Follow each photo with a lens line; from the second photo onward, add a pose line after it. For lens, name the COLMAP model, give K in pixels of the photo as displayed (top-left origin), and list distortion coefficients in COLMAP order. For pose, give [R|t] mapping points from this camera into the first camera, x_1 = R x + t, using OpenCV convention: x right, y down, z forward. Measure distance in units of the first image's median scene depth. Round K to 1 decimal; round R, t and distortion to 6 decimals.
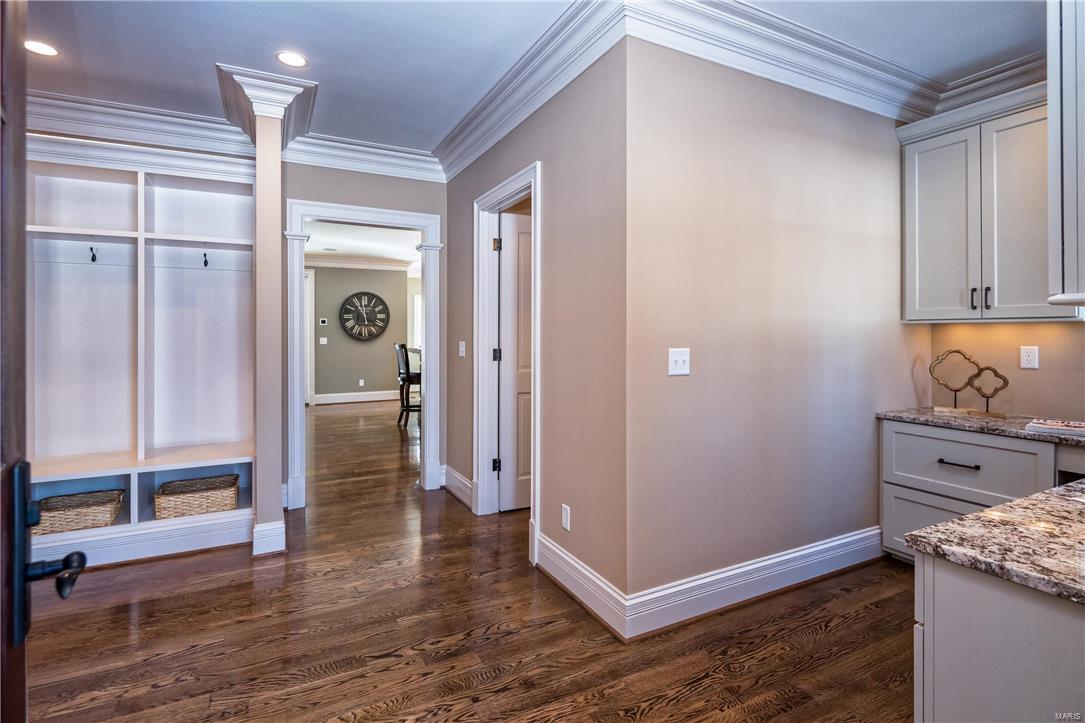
lens RADIAL K [[510.8, 0, 552.0], [0, 510.8, 341.3], [0, 0, 1]] dist [0.001782, 0.000309]
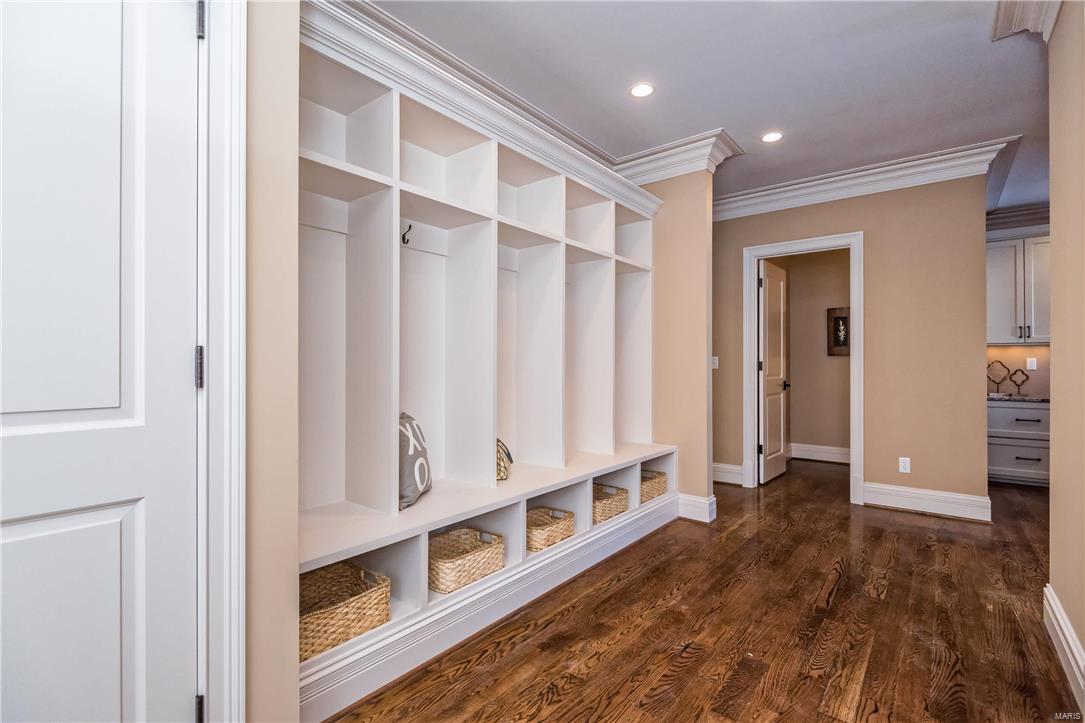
lens RADIAL K [[487.6, 0, 585.1], [0, 487.6, 365.7], [0, 0, 1]] dist [-0.000454, 0.000114]
pose [[0.906366, 0.001100, 0.422491, -1.375476], [0.004456, 0.999916, -0.012162, 0.052757], [-0.422469, 0.012906, 0.906286, 0.060264]]
